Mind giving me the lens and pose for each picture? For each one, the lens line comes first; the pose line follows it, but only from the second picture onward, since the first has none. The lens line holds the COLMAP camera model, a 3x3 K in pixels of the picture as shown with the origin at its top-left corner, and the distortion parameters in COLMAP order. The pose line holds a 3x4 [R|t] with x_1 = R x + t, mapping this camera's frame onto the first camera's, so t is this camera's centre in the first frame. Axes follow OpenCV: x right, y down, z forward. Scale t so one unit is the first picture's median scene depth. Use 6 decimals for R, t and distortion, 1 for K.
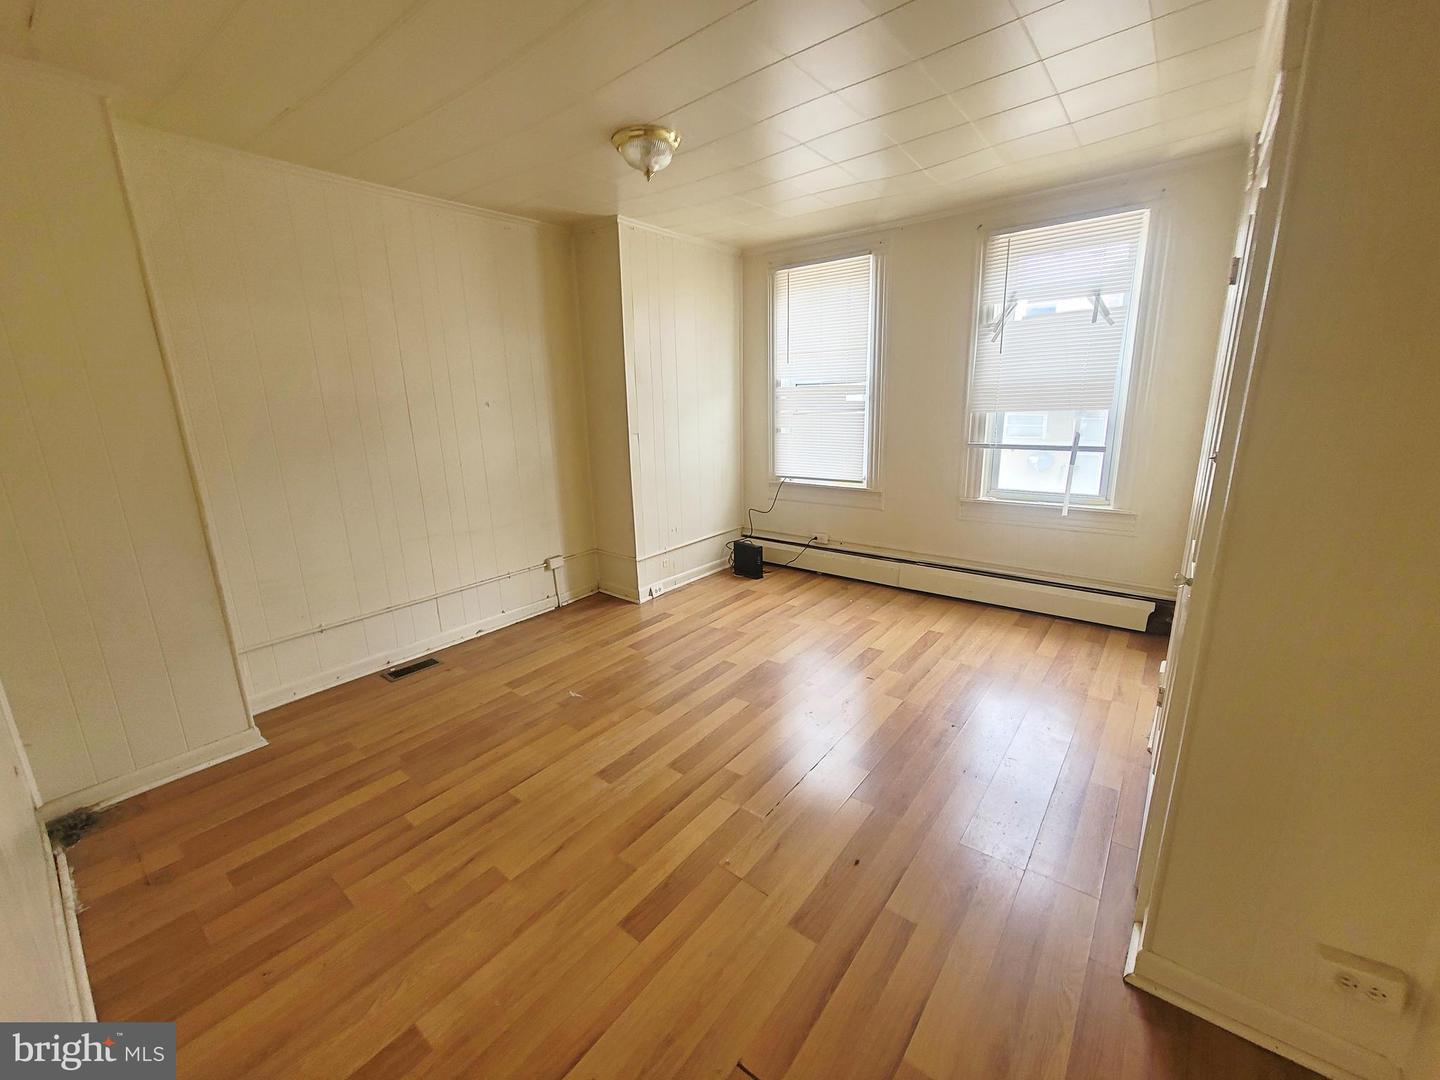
lens RADIAL K [[589.2, 0, 718.1], [0, 589.2, 532.7], [0, 0, 1]] dist [0.000621, 0.000659]
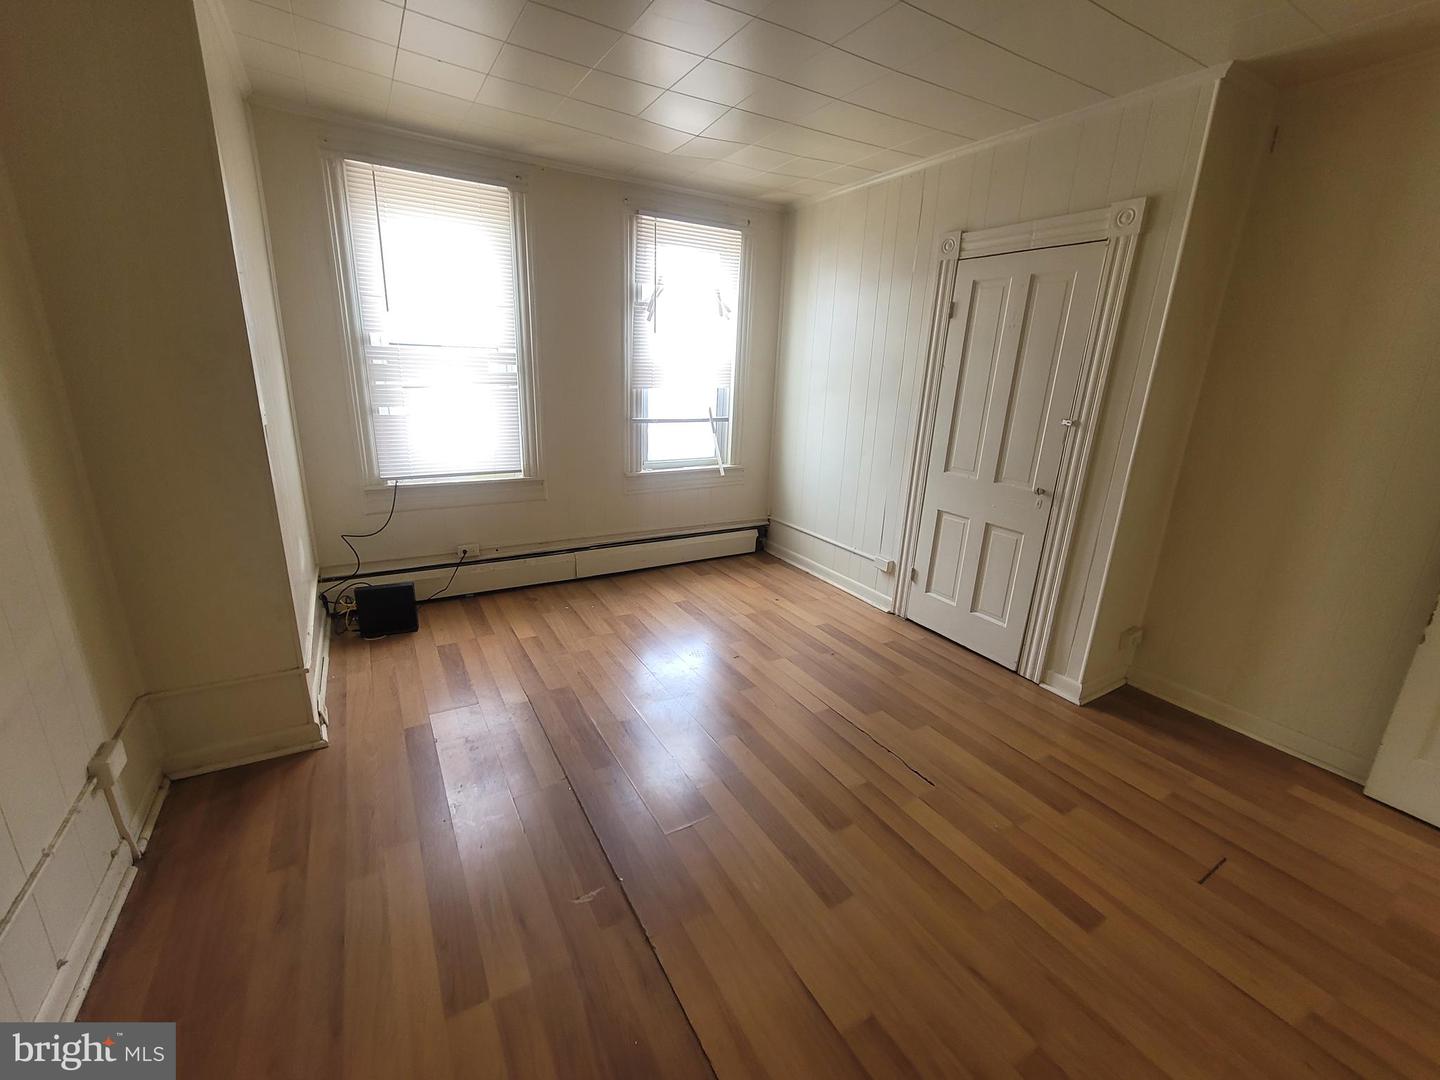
lens RADIAL K [[589.2, 0, 713.9], [0, 589.2, 534.5], [0, 0, 1]] dist [0.000621, 0.000659]
pose [[0.353519, -0.216682, 0.909985, -0.480908], [0.169405, 0.971546, 0.165529, -0.099174], [-0.919960, 0.095639, 0.380167, 0.484667]]
